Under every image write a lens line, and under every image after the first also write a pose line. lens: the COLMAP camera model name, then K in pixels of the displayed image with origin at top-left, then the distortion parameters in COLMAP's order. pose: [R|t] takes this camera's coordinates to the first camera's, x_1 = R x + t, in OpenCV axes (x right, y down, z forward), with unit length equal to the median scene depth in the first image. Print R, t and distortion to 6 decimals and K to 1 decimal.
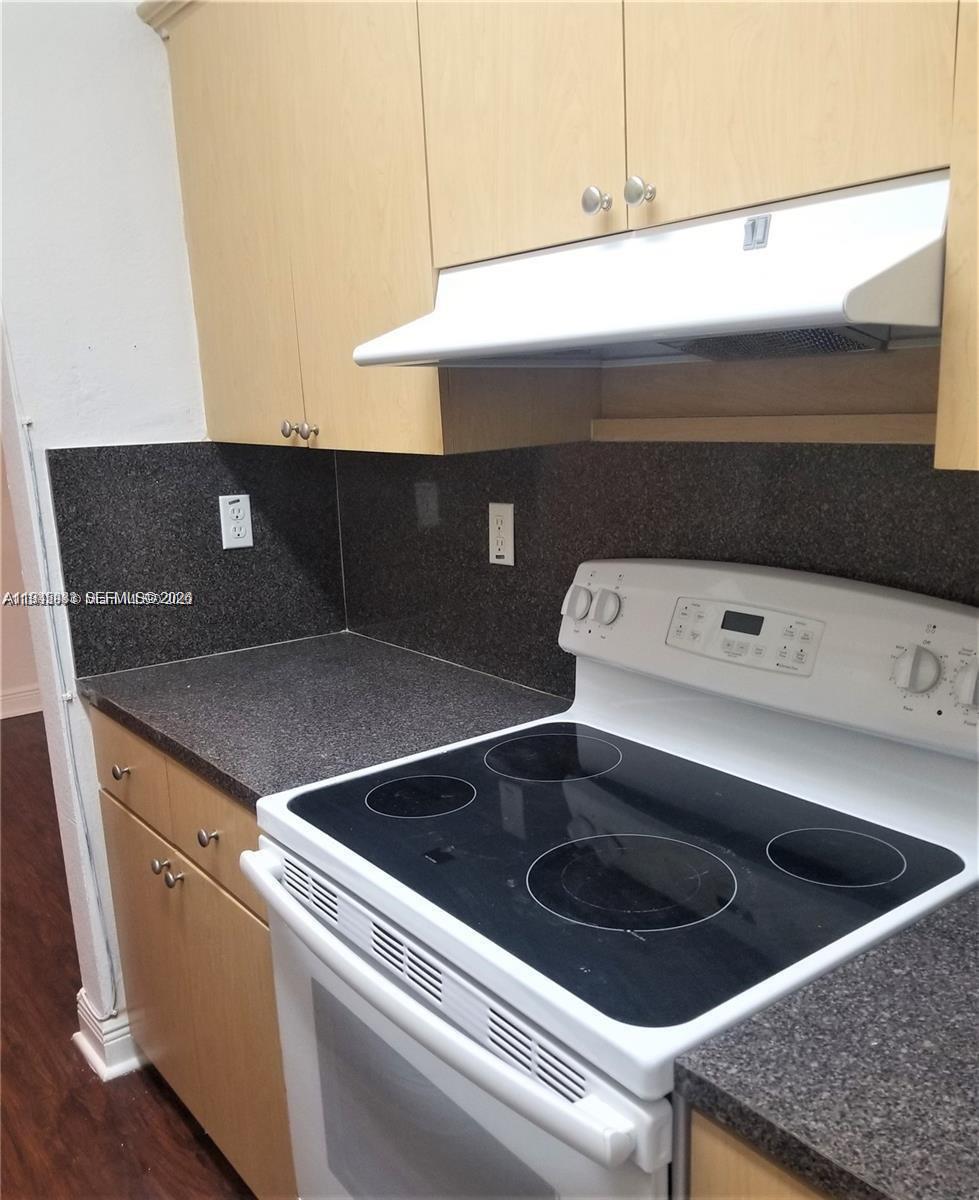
lens RADIAL K [[994.7, 0, 489.5], [0, 994.7, 600.0], [0, 0, 1]] dist [-0.000042, -0.002551]
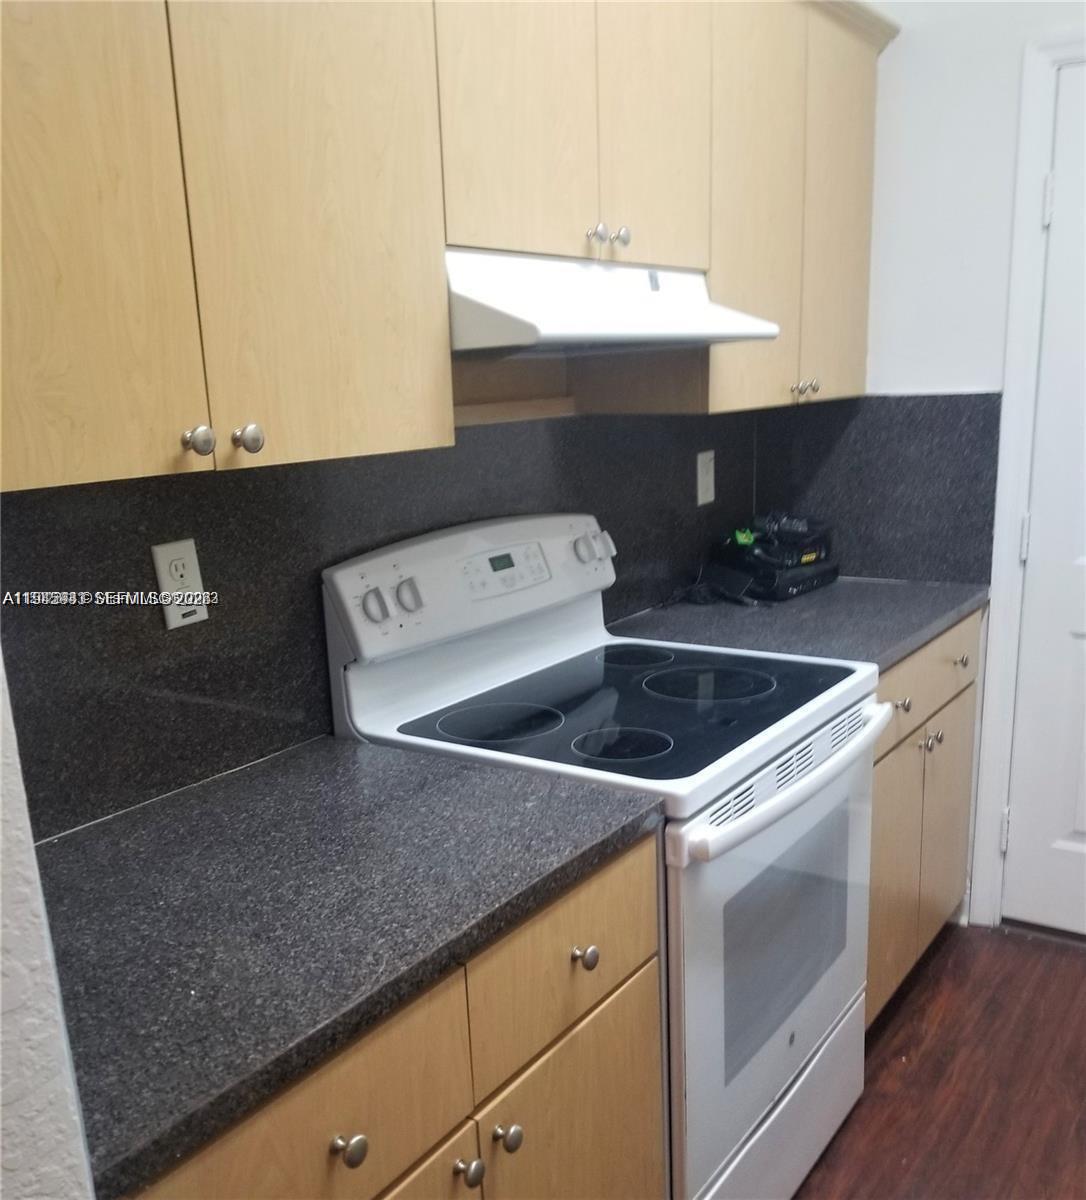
lens RADIAL K [[1171.8, 0, 543.0], [0, 1171.8, 600.0], [0, 0, 1]] dist [0.055248, -0.007119]
pose [[-0.271358, -0.139449, 0.952323, -1.000975], [0.243465, 0.947324, 0.208090, -0.192703], [-0.931176, 0.288325, -0.223113, 1.074003]]
